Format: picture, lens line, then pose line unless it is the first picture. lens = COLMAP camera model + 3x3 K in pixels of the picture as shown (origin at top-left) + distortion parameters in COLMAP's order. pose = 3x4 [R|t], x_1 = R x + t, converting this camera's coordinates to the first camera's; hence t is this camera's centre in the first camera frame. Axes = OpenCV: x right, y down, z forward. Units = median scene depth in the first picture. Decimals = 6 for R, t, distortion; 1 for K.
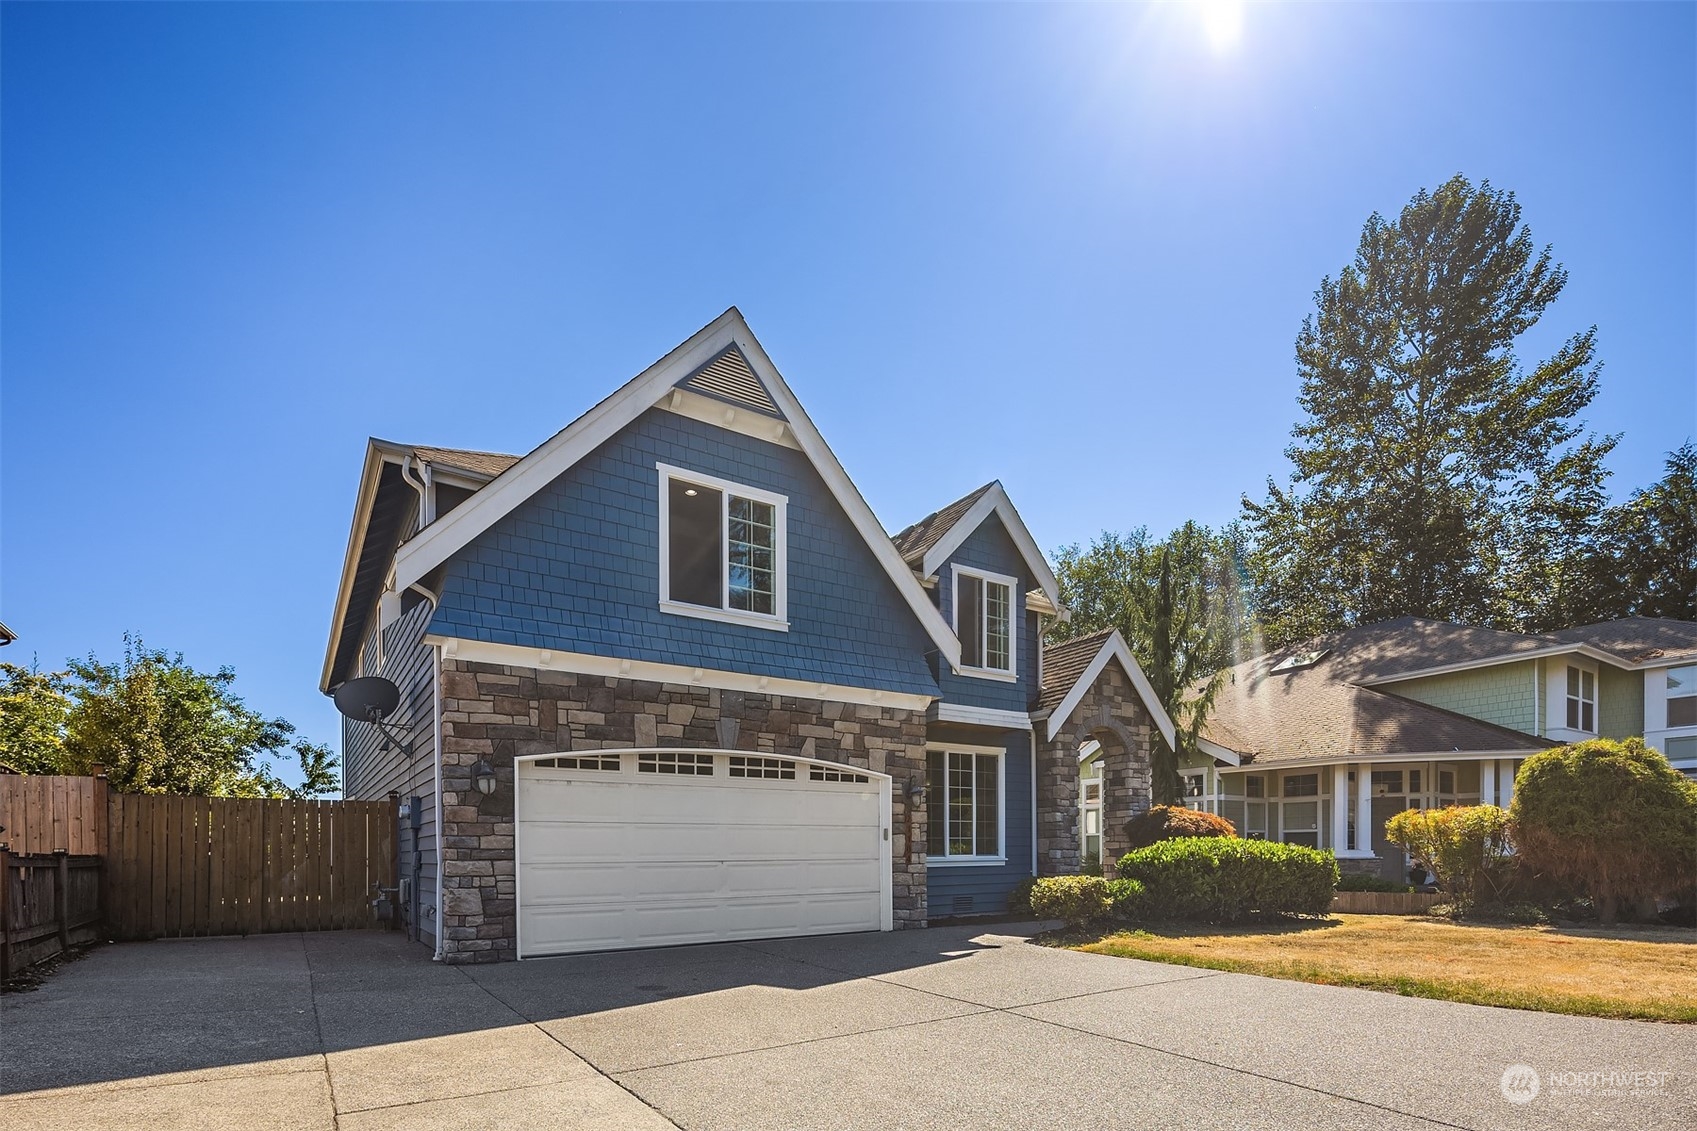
lens RADIAL K [[830.7, 0, 854.3], [0, 830.7, 545.1], [0, 0, 1]] dist [-0.000749, -0.000576]
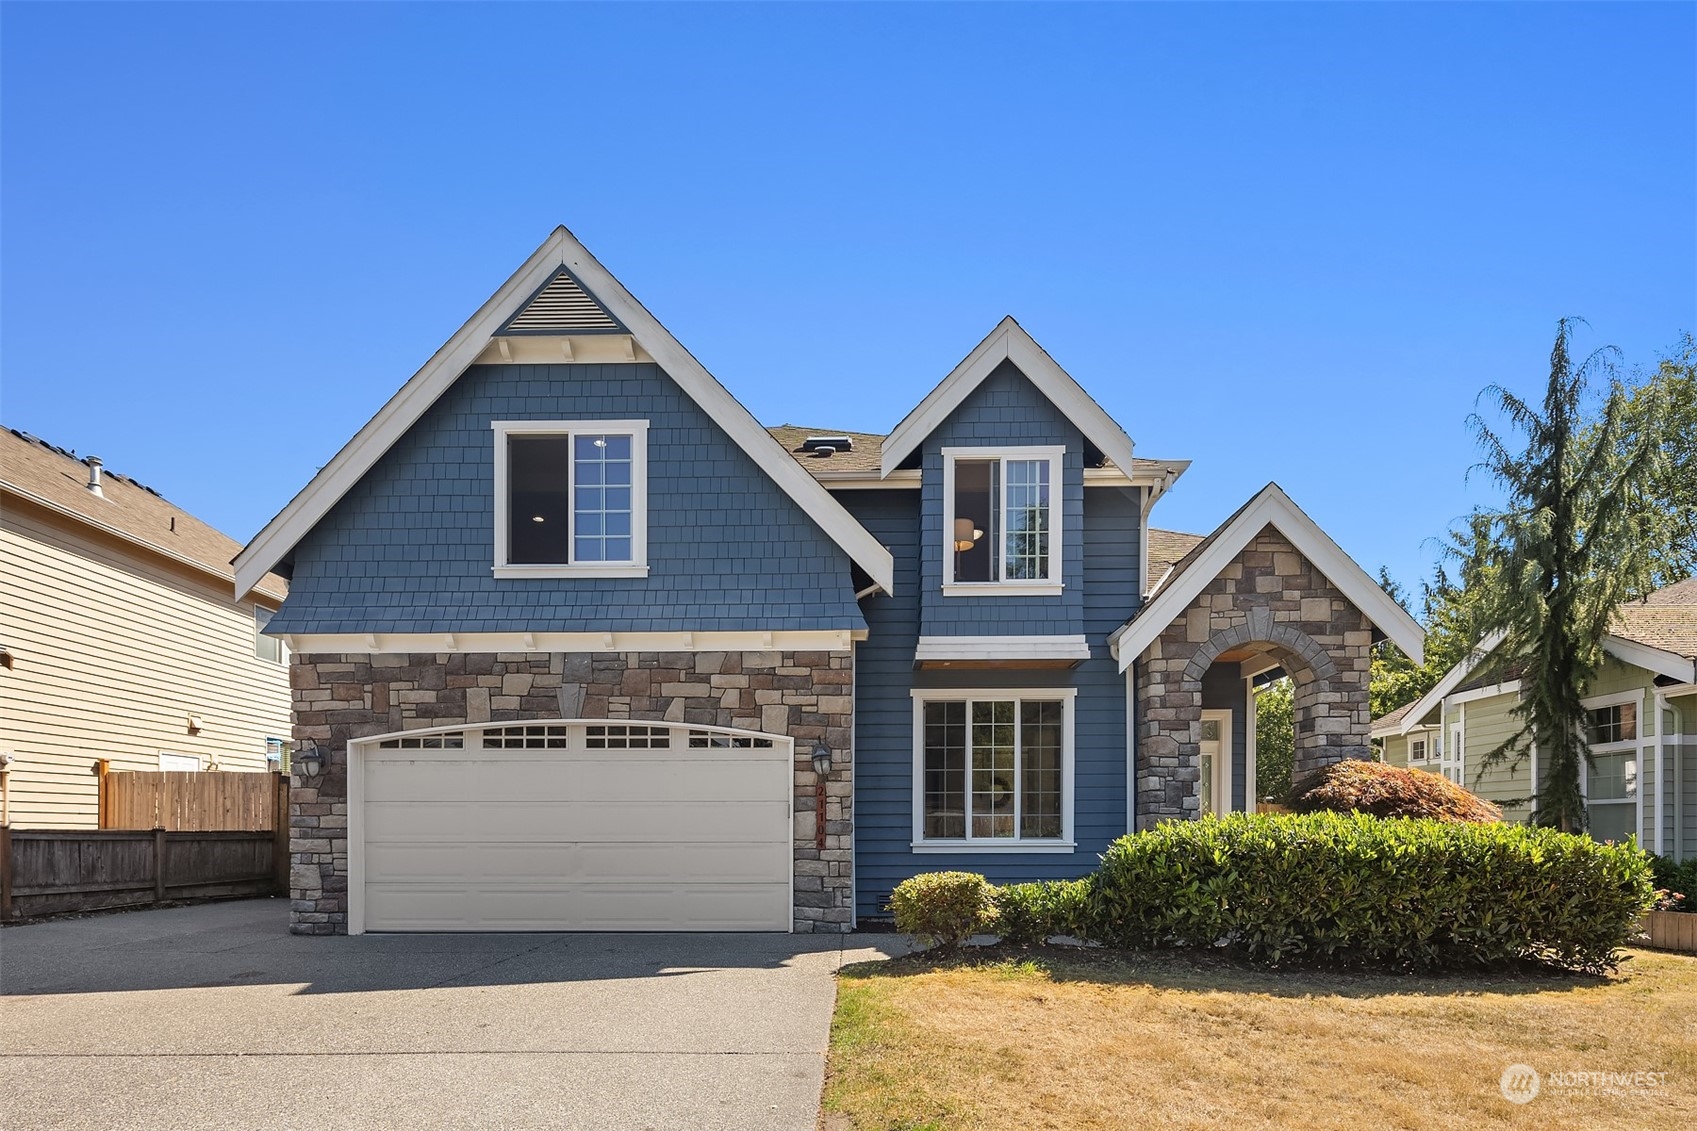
lens RADIAL K [[864.8, 0, 848.5], [0, 864.8, 565.5], [0, 0, 1]] dist [-0.002350, 0.000420]
pose [[0.804888, -0.167578, -0.569274, 0.598911], [0.200930, 0.979596, -0.004272, 0.140466], [0.558374, -0.110946, 0.822137, 0.400140]]
